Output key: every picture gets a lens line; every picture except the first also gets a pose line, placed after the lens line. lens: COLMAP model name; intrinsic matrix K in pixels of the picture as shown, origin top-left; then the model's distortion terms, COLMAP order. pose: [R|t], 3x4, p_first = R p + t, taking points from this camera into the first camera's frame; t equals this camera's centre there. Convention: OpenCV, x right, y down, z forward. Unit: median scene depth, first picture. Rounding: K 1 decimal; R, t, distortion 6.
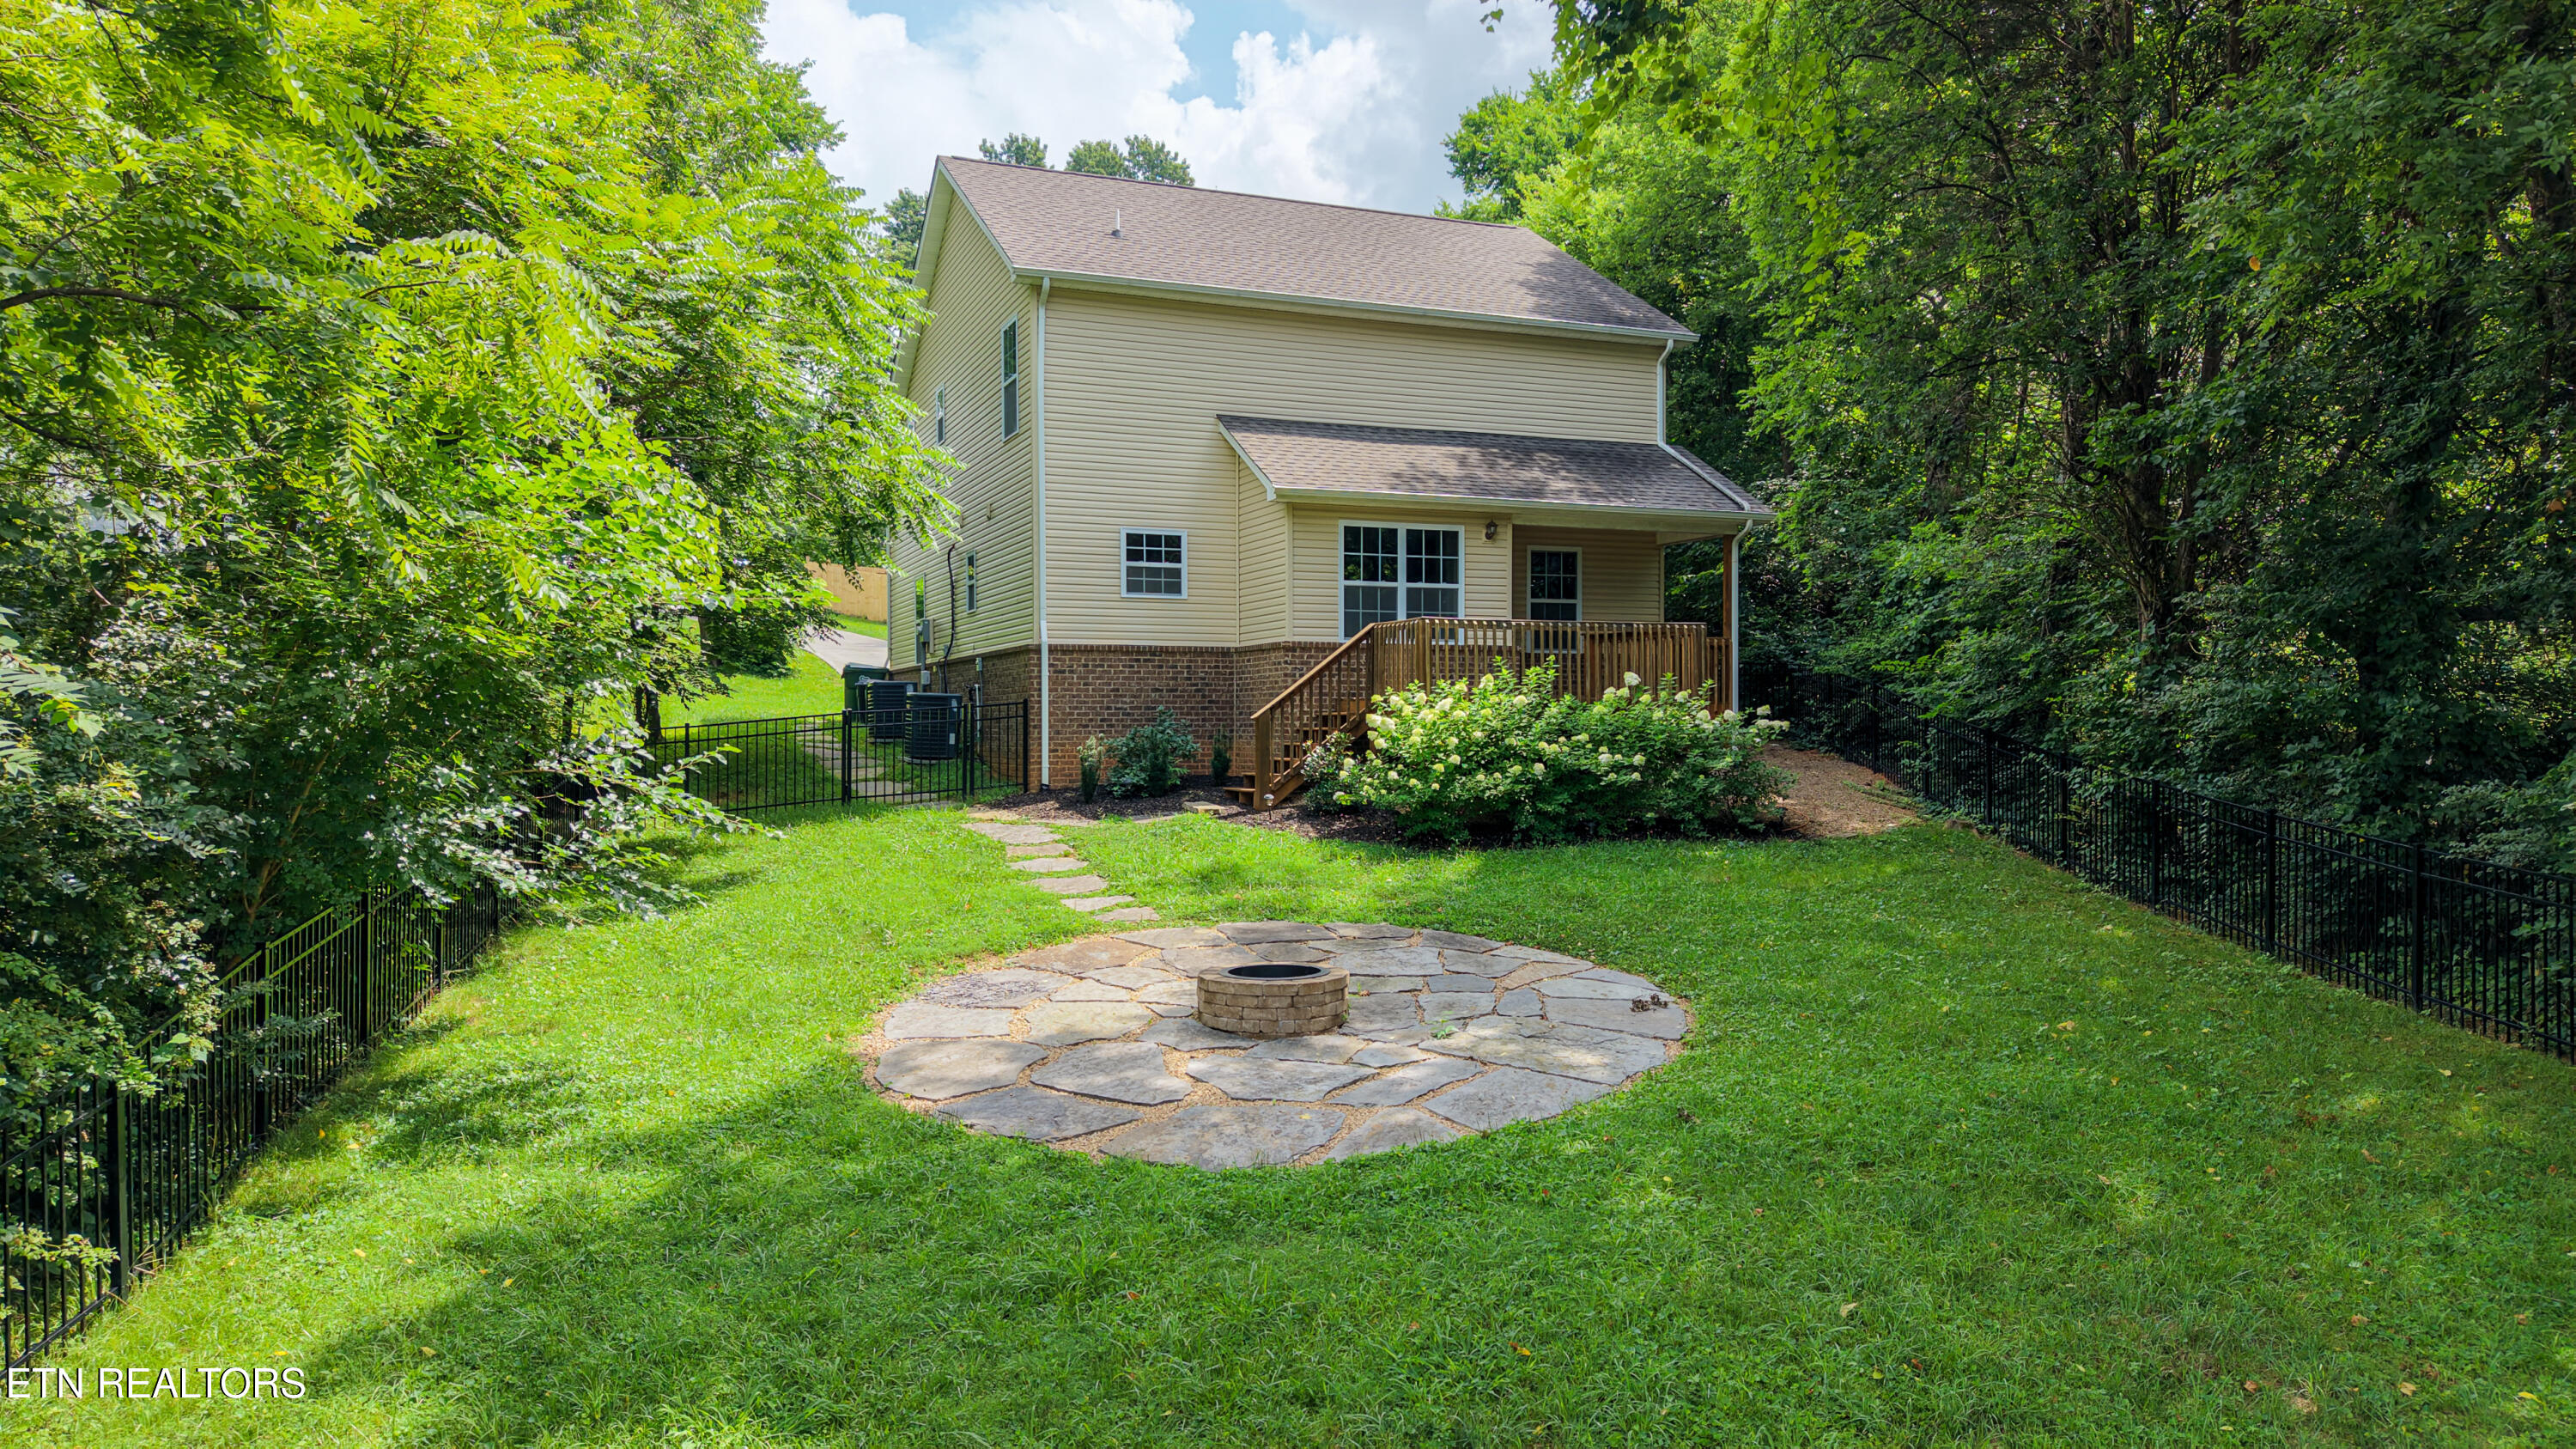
lens RADIAL K [[1846.7, 0, 1280.5], [0, 1846.7, 731.6], [0, 0, 1]] dist [-0.010449, -0.011972]
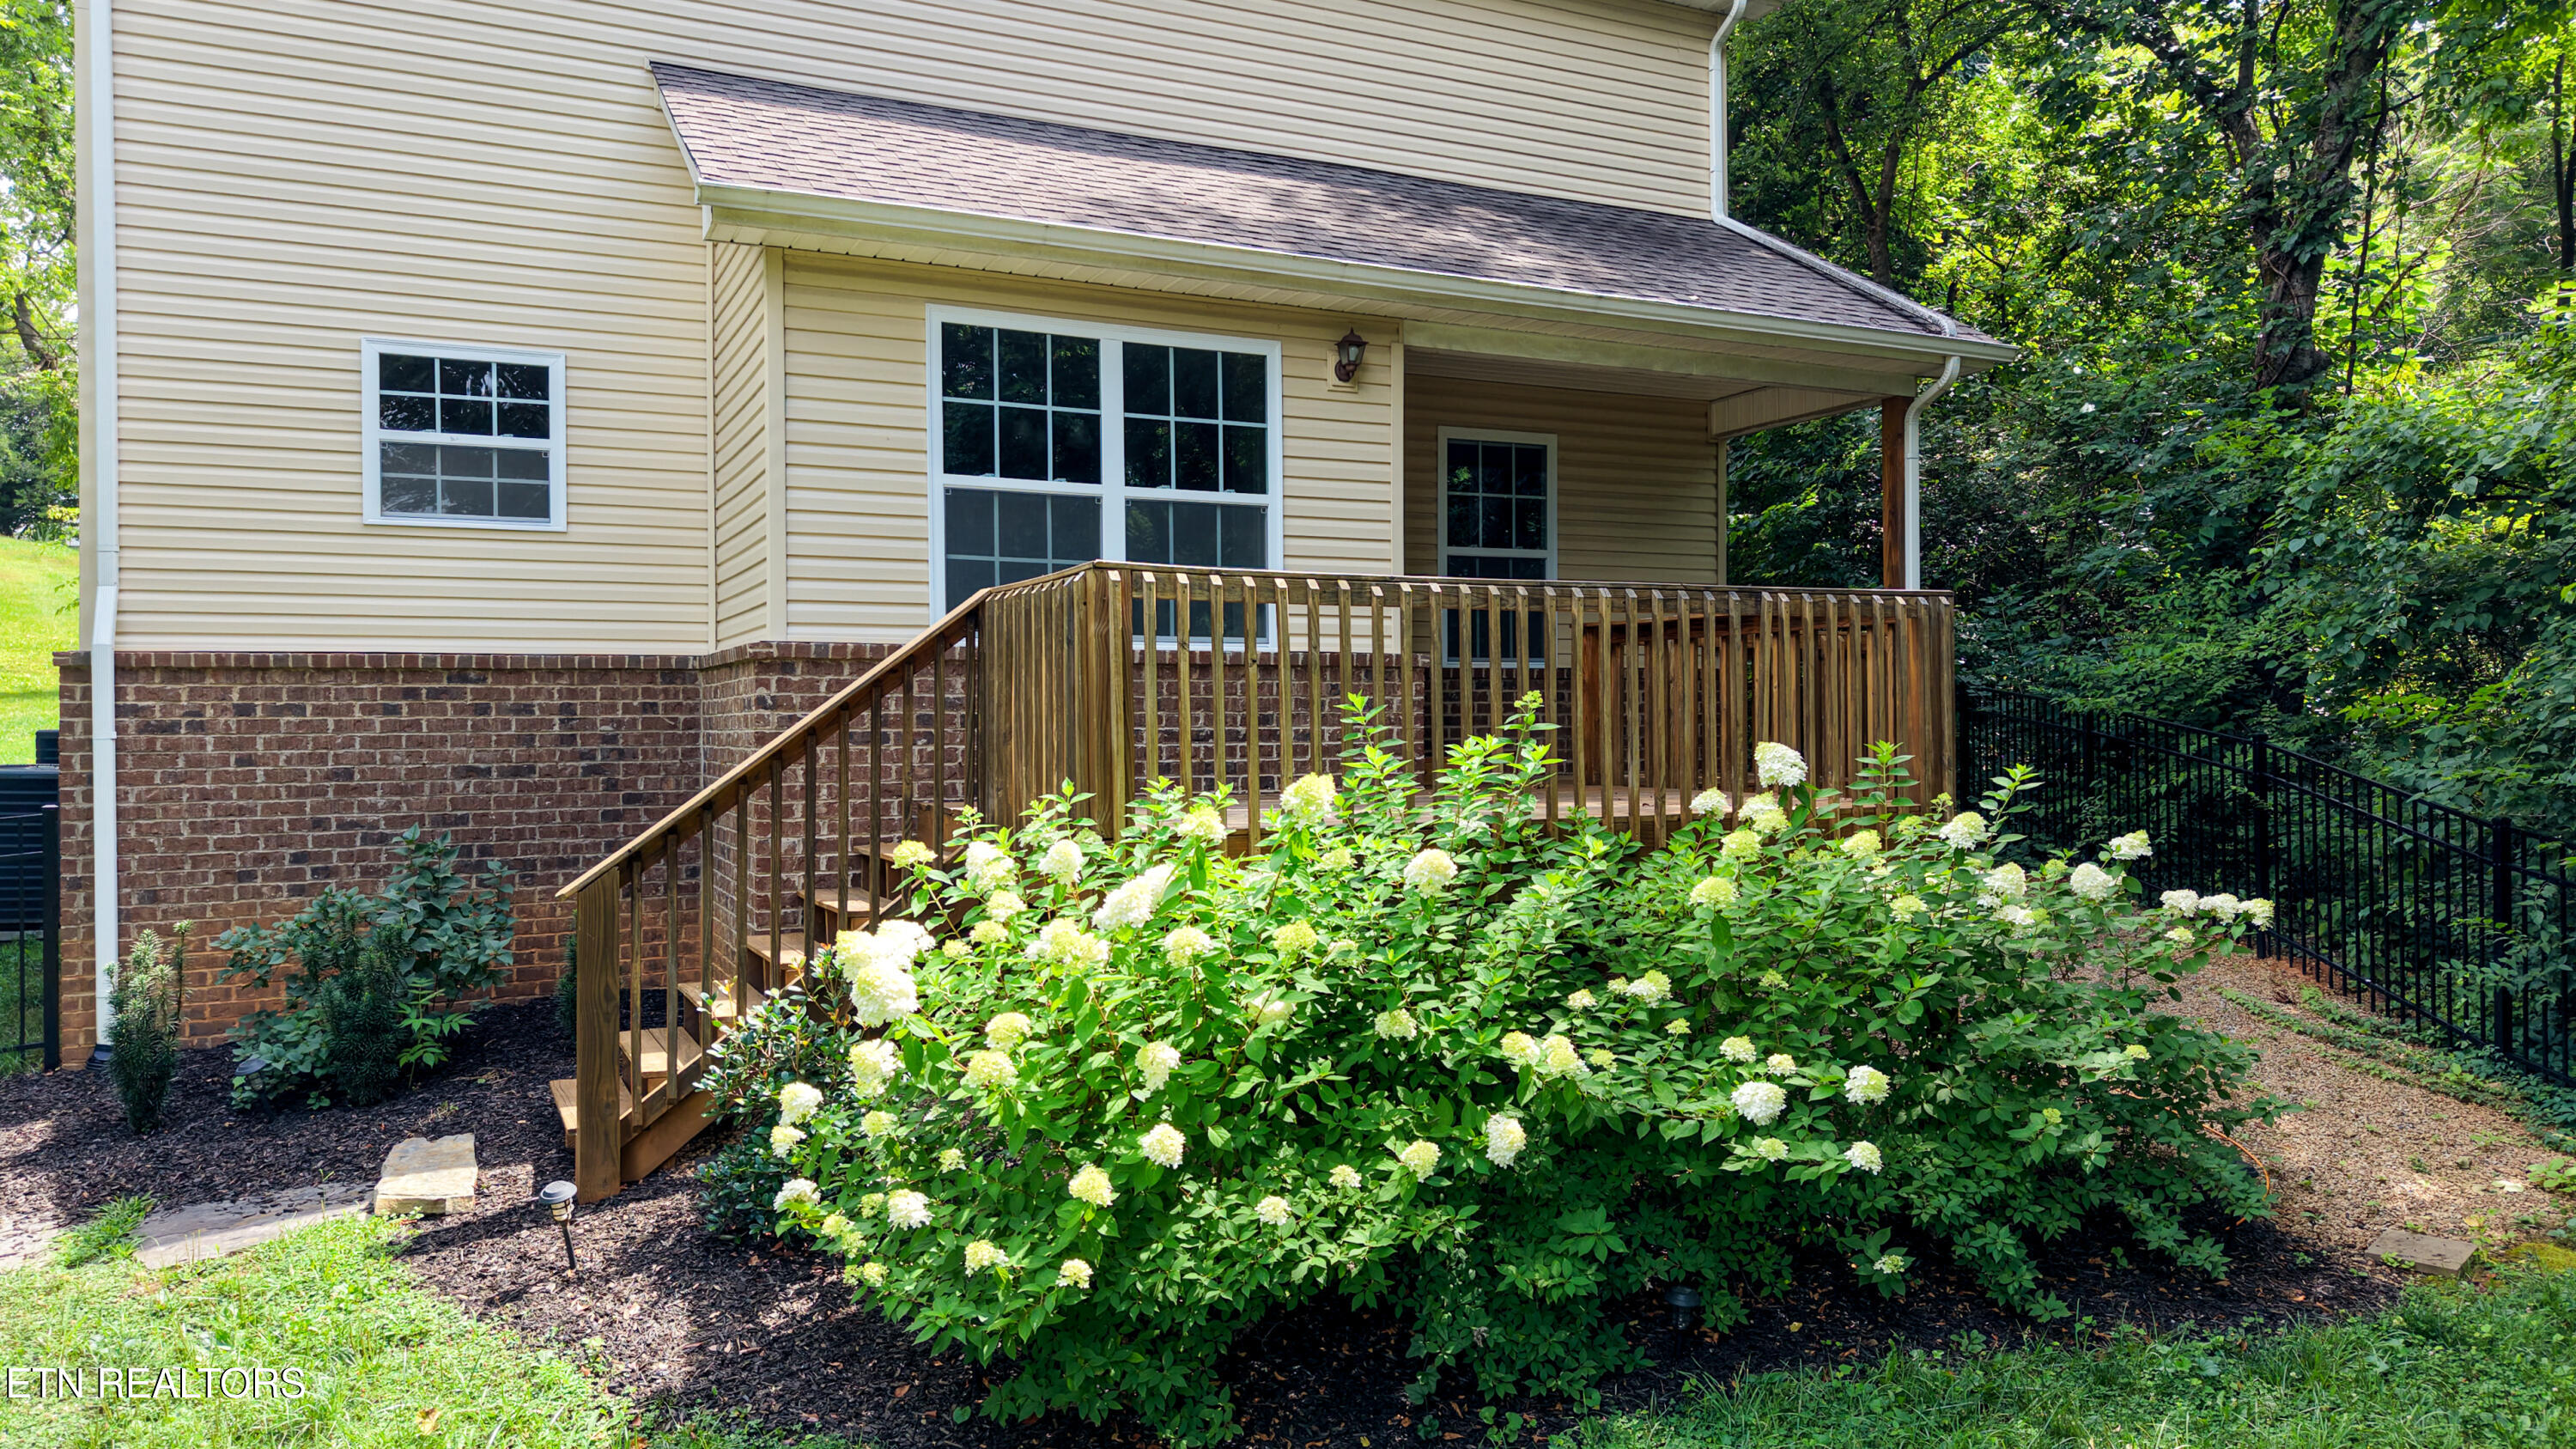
lens RADIAL K [[1846.7, 0, 1293.7], [0, 1846.7, 720.5], [0, 0, 1]] dist [-0.010449, -0.011972]
pose [[0.998143, -0.003678, 0.060798, 0.079780], [0.003635, 0.999993, 0.000830, -0.033060], [-0.060801, -0.000608, 0.998150, 0.624520]]
